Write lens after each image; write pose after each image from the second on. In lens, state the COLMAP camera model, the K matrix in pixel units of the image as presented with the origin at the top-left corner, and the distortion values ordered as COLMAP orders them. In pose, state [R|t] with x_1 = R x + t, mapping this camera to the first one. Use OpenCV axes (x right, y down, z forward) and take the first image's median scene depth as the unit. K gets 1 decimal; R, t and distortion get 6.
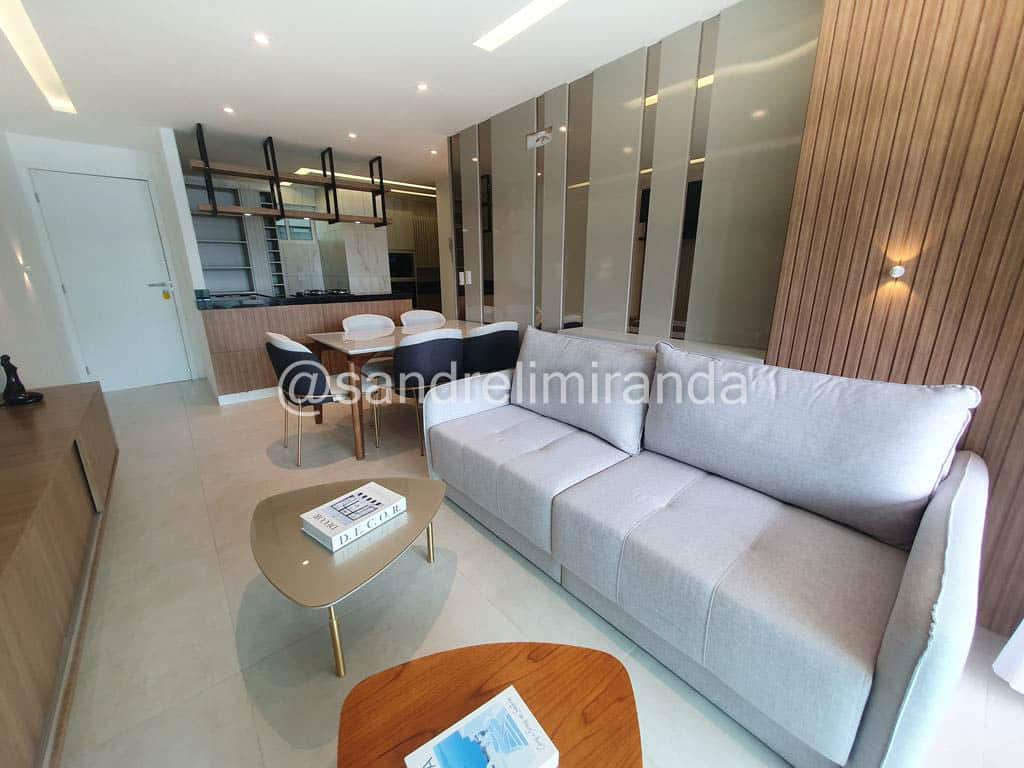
lens RADIAL K [[404.1, 0, 509.2], [0, 404.1, 383.0], [0, 0, 1]] dist [-0.001154, -0.000126]
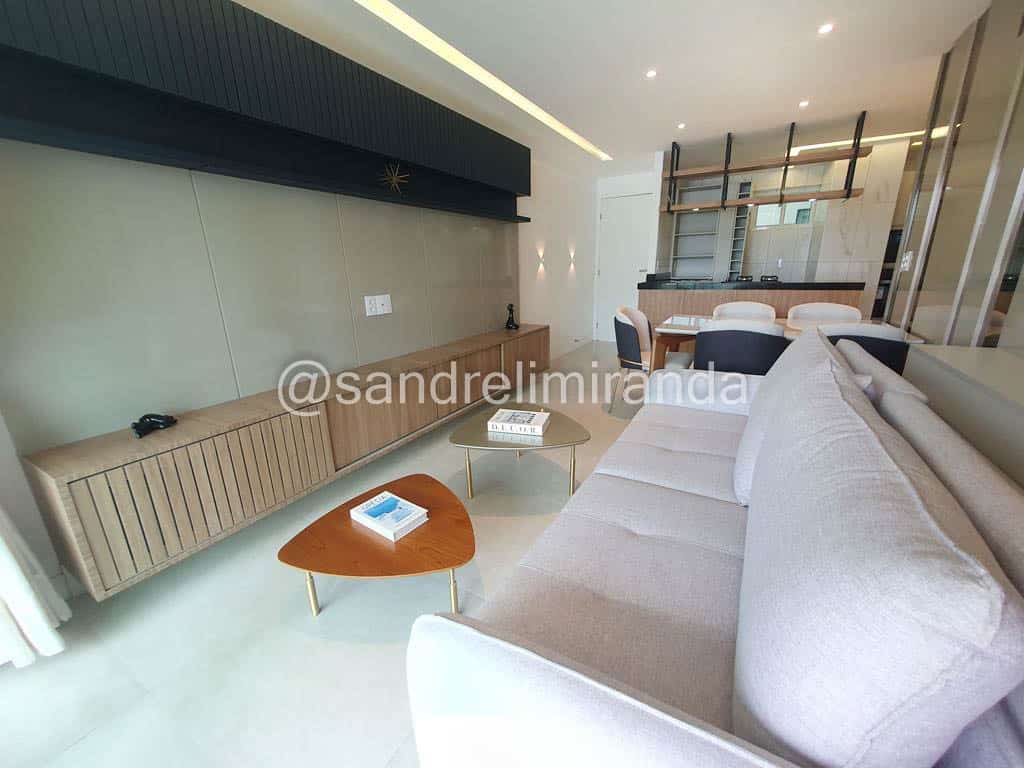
lens RADIAL K [[404.1, 0, 516.5], [0, 404.1, 385.3], [0, 0, 1]] dist [-0.001154, -0.000126]
pose [[0.343475, 0.260088, -0.902430, 0.692831], [-0.228300, 0.955188, 0.188400, -0.066617], [0.910991, 0.141314, 0.387461, 0.282341]]
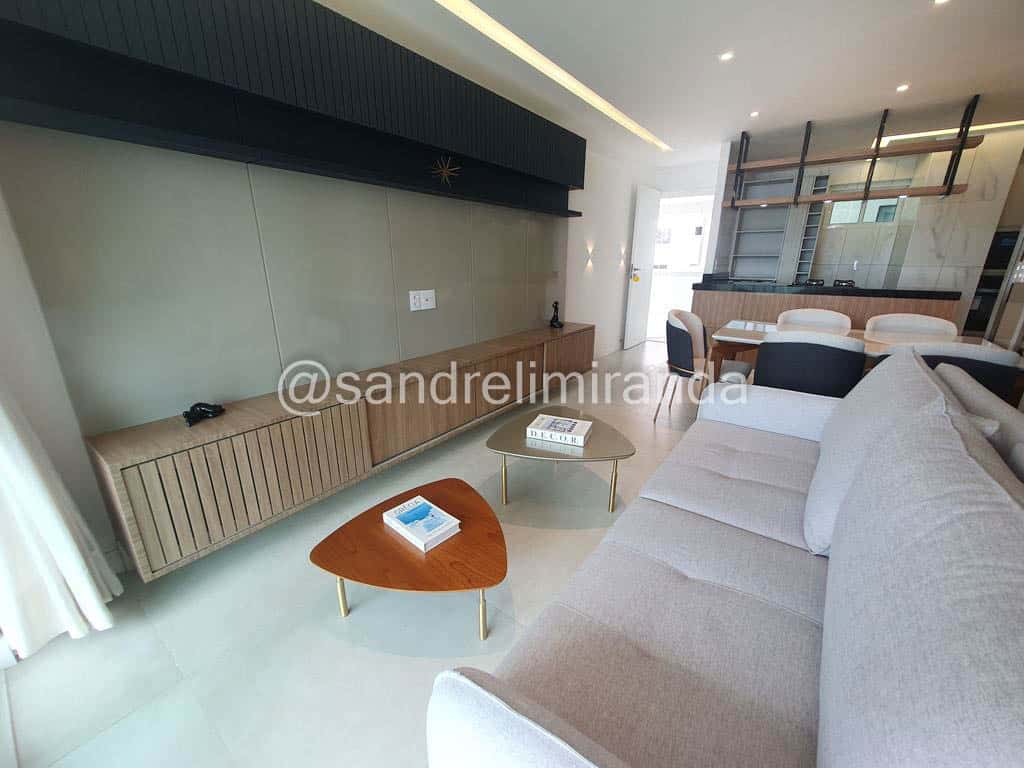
lens RADIAL K [[404.1, 0, 514.2], [0, 404.1, 384.4], [0, 0, 1]] dist [-0.001154, -0.000126]
pose [[0.235632, 0.291730, -0.927023, 0.638930], [-0.260629, 0.937909, 0.228909, -0.085603], [0.936243, 0.187671, 0.297034, 0.285283]]
